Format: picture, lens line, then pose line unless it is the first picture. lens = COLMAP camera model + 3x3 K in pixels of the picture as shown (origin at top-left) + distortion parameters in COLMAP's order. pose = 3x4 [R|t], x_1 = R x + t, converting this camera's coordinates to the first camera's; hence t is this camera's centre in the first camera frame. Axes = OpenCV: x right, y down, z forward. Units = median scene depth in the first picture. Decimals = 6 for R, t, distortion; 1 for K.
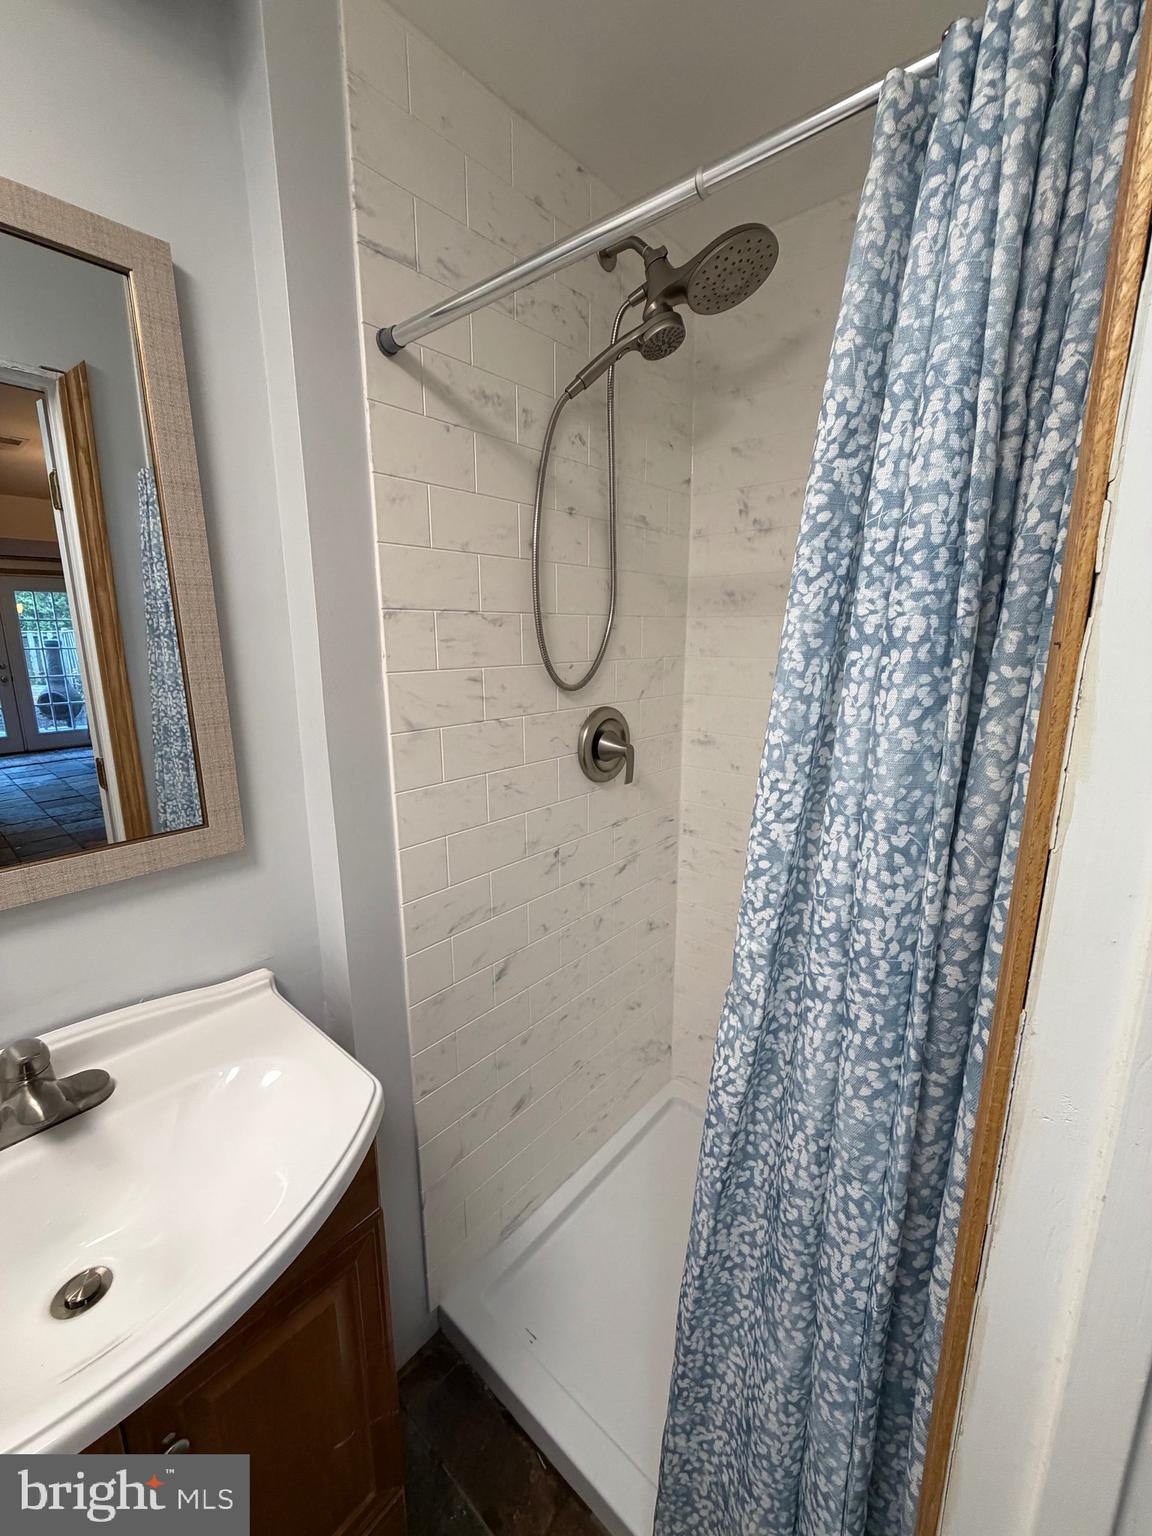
lens RADIAL K [[612.1, 0, 580.0], [0, 612.1, 768.9], [0, 0, 1]] dist [-0.001556, -0.000160]
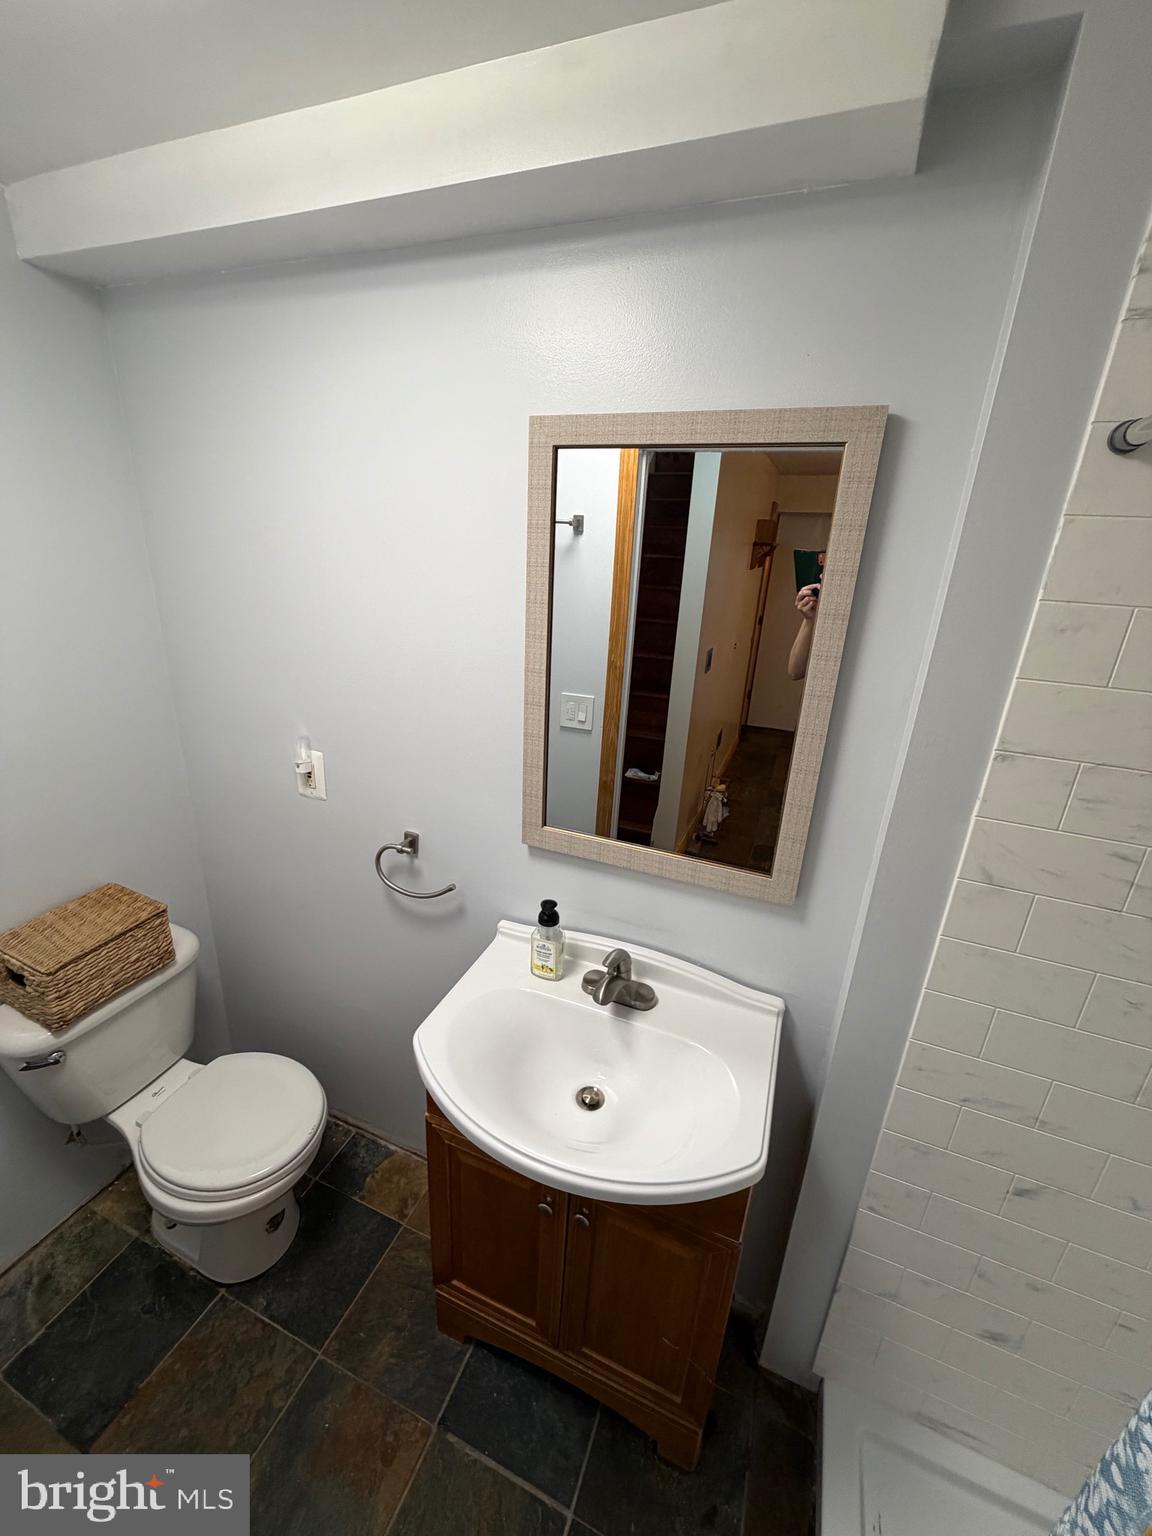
lens RADIAL K [[612.1, 0, 580.0], [0, 612.1, 768.9], [0, 0, 1]] dist [-0.001556, -0.000160]
pose [[0.325083, 0.341383, -0.881918, 0.253164], [-0.258886, 0.929071, 0.264208, -0.305898], [0.909560, 0.142427, 0.390404, 0.126098]]
